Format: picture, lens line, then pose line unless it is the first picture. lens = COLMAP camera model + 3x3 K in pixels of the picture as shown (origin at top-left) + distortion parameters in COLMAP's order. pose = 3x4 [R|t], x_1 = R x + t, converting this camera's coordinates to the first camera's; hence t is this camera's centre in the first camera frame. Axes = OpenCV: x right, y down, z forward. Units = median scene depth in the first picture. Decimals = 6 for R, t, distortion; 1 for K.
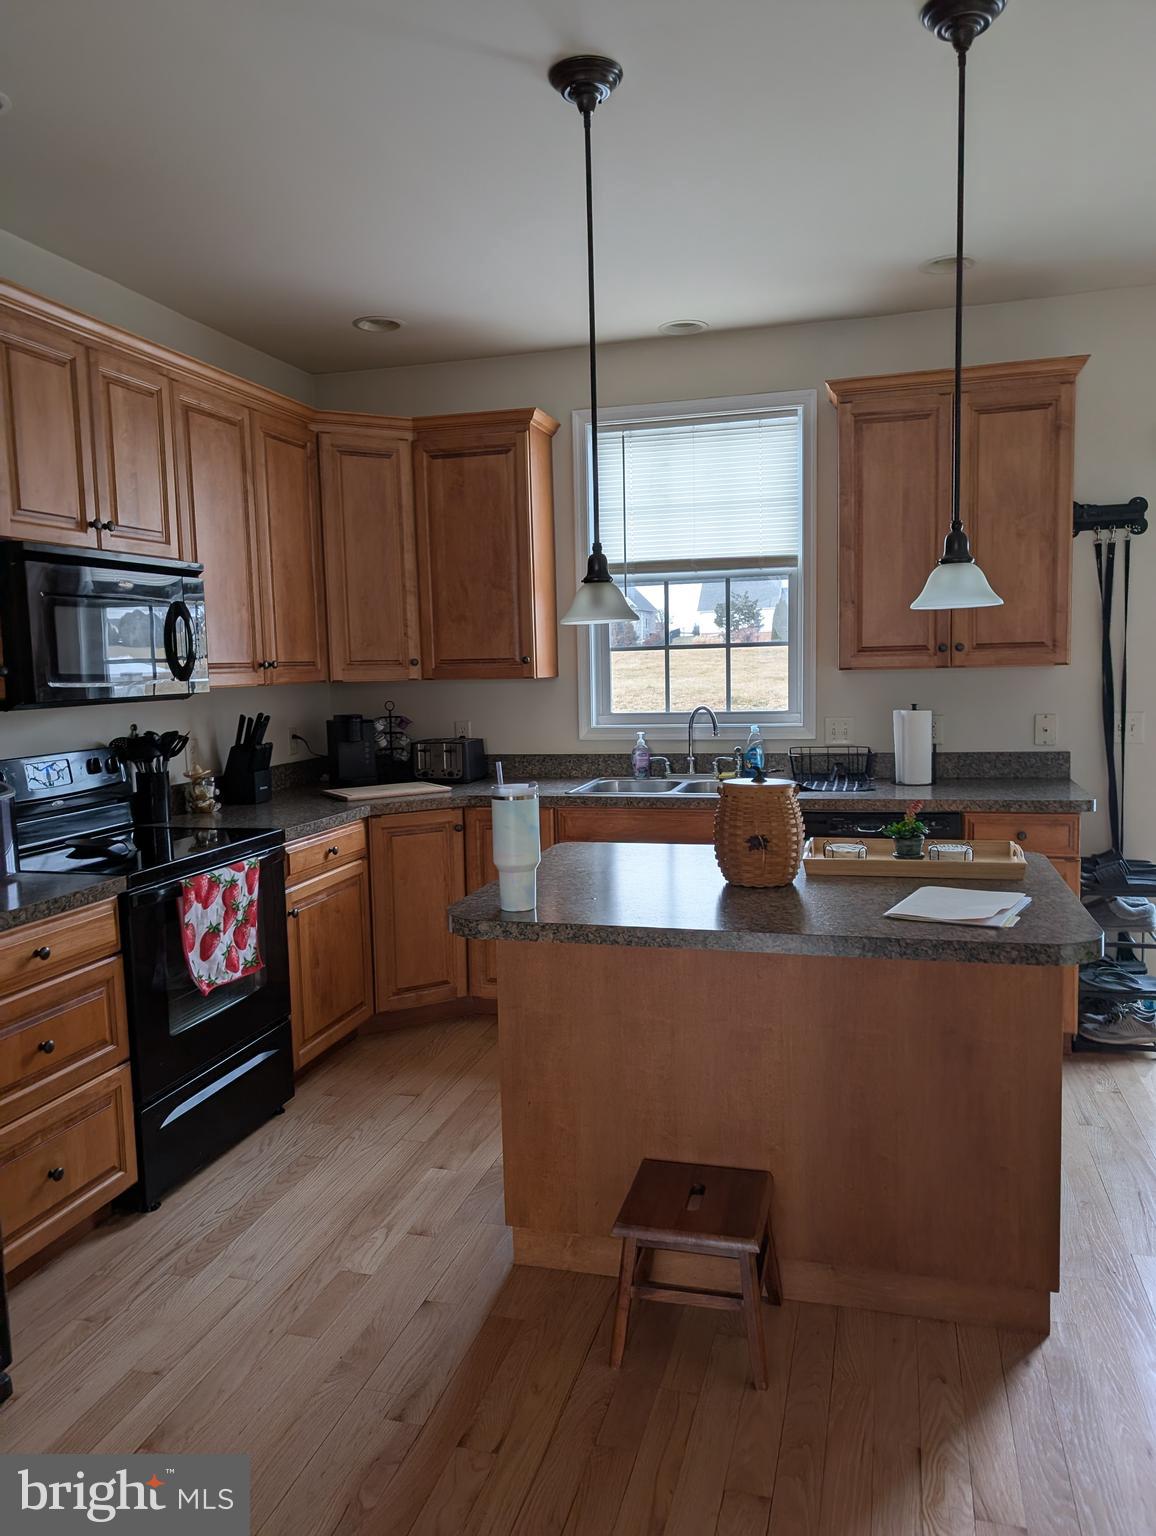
lens RADIAL K [[1083.4, 0, 577.0], [0, 1083.4, 759.9], [0, 0, 1]] dist [0.029894, -0.002032]
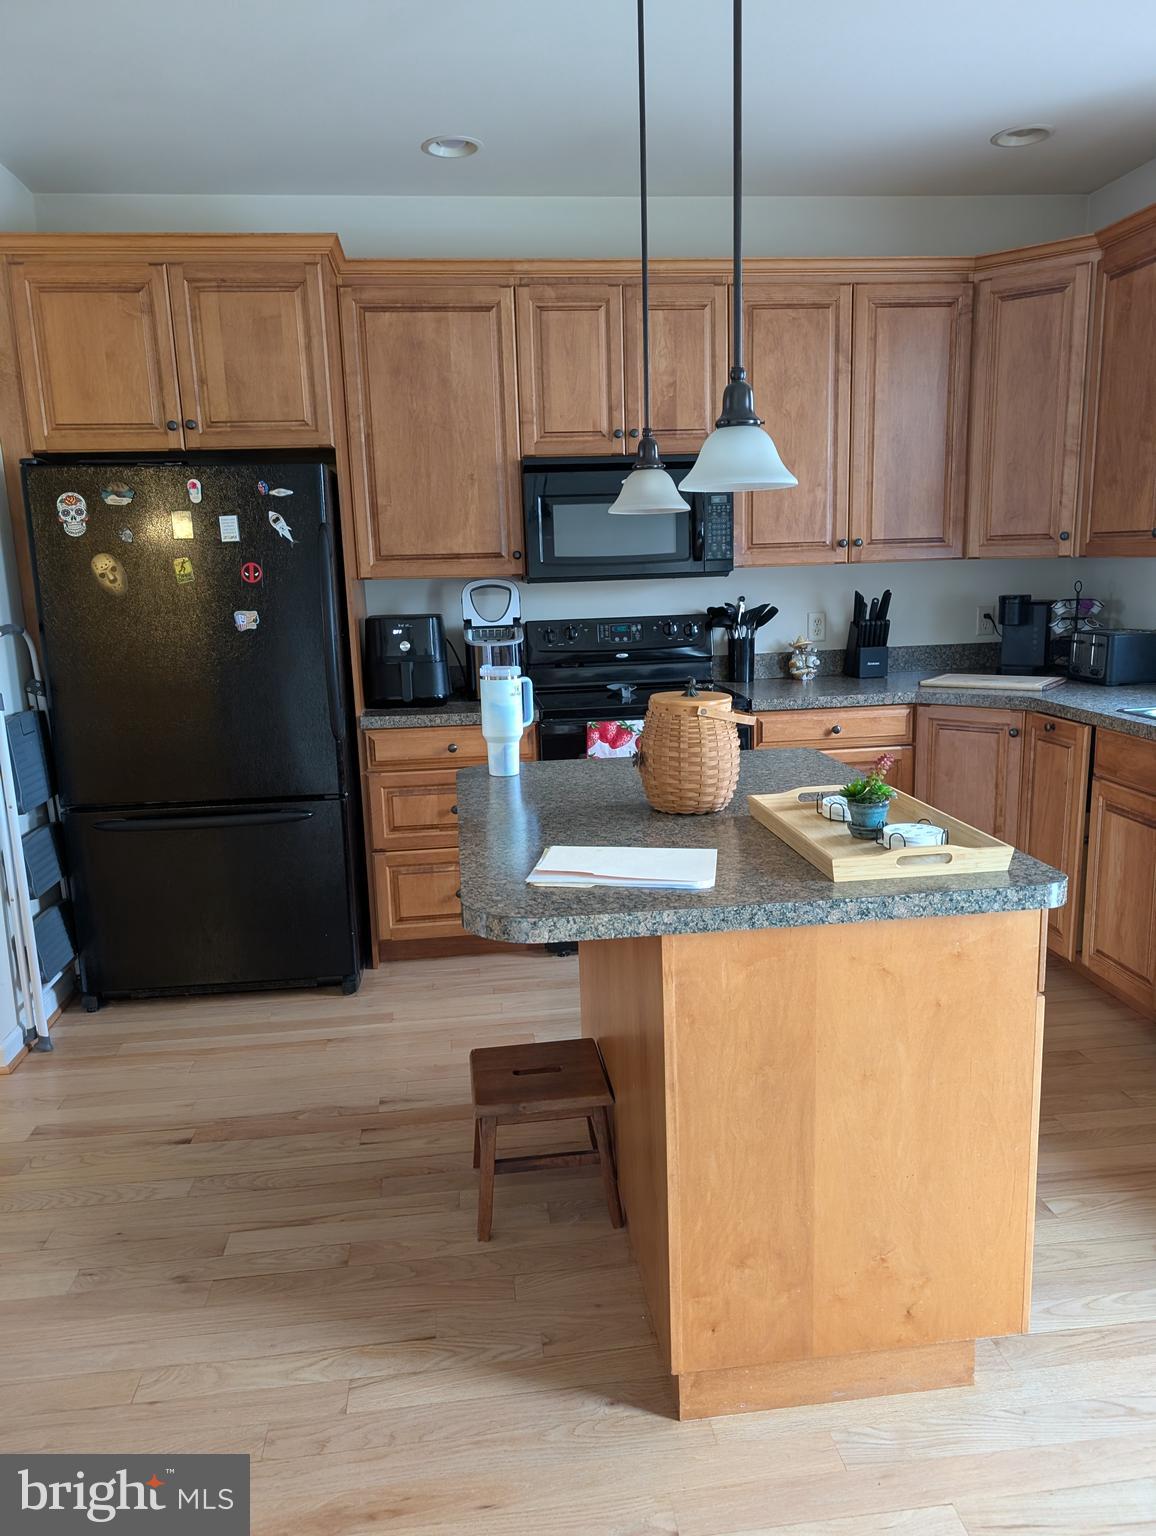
lens RADIAL K [[1088.0, 0, 578.0], [0, 1088.0, 768.0], [0, 0, 1]] dist [0.005617, -0.002594]
pose [[0.392919, 0.187952, -0.900160, 0.560053], [-0.061882, 0.982075, 0.178044, -0.044425], [0.917488, -0.014253, 0.397507, 0.339350]]
